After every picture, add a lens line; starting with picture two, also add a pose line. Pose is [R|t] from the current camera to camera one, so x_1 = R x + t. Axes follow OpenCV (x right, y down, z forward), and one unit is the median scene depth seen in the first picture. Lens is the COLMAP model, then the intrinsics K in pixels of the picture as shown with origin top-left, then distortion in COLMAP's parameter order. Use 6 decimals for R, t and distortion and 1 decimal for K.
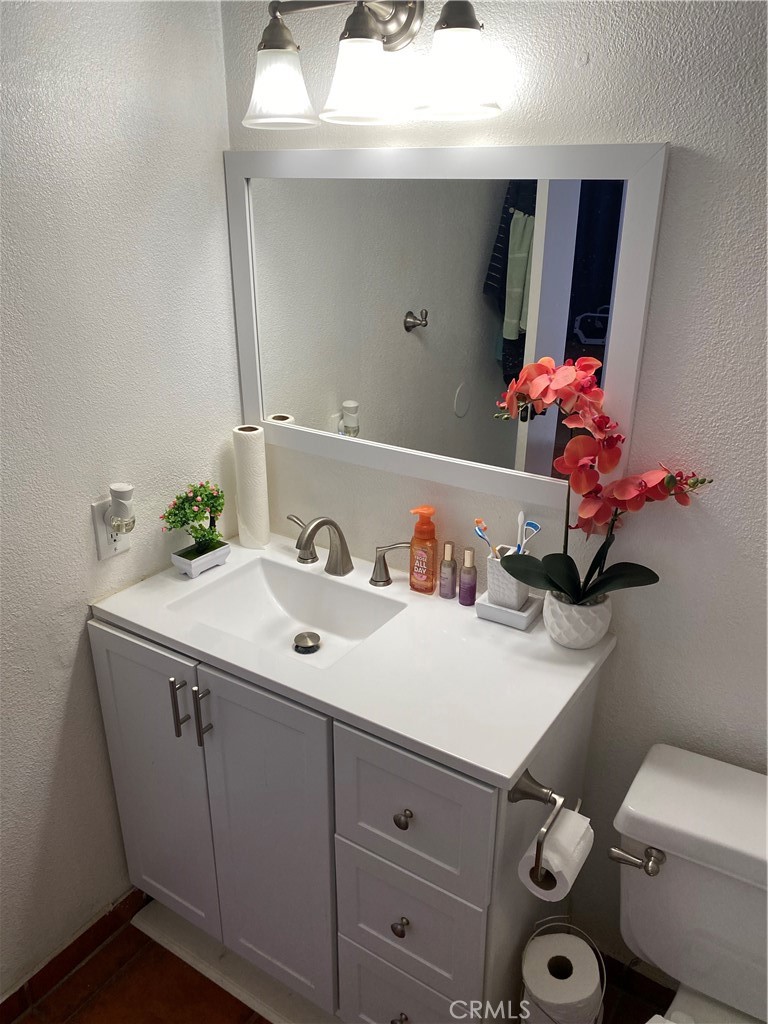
lens RADIAL K [[779.7, 0, 384.0], [0, 779.7, 512.0], [0, 0, 1]] dist [0.014572, -0.011973]
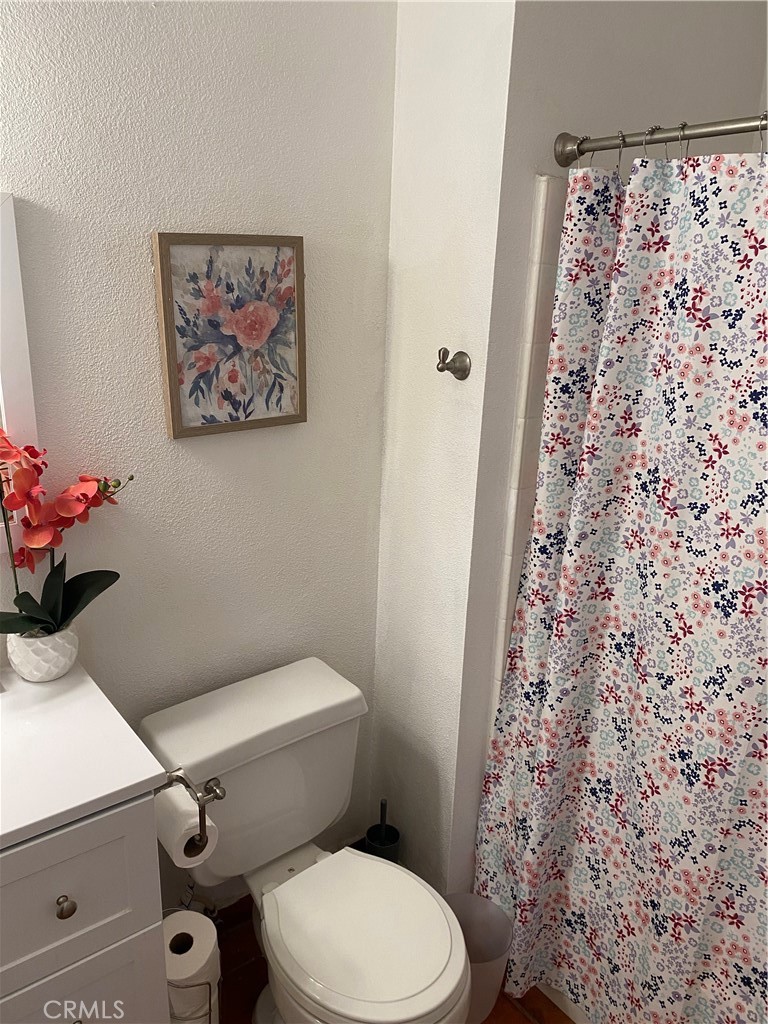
lens RADIAL K [[779.7, 0, 384.0], [0, 779.7, 512.0], [0, 0, 1]] dist [0.014572, -0.011973]
pose [[0.331360, -0.279254, 0.901231, -0.515907], [0.341606, 0.925899, 0.161298, -0.047910], [-0.879492, 0.254418, 0.402200, 0.183352]]
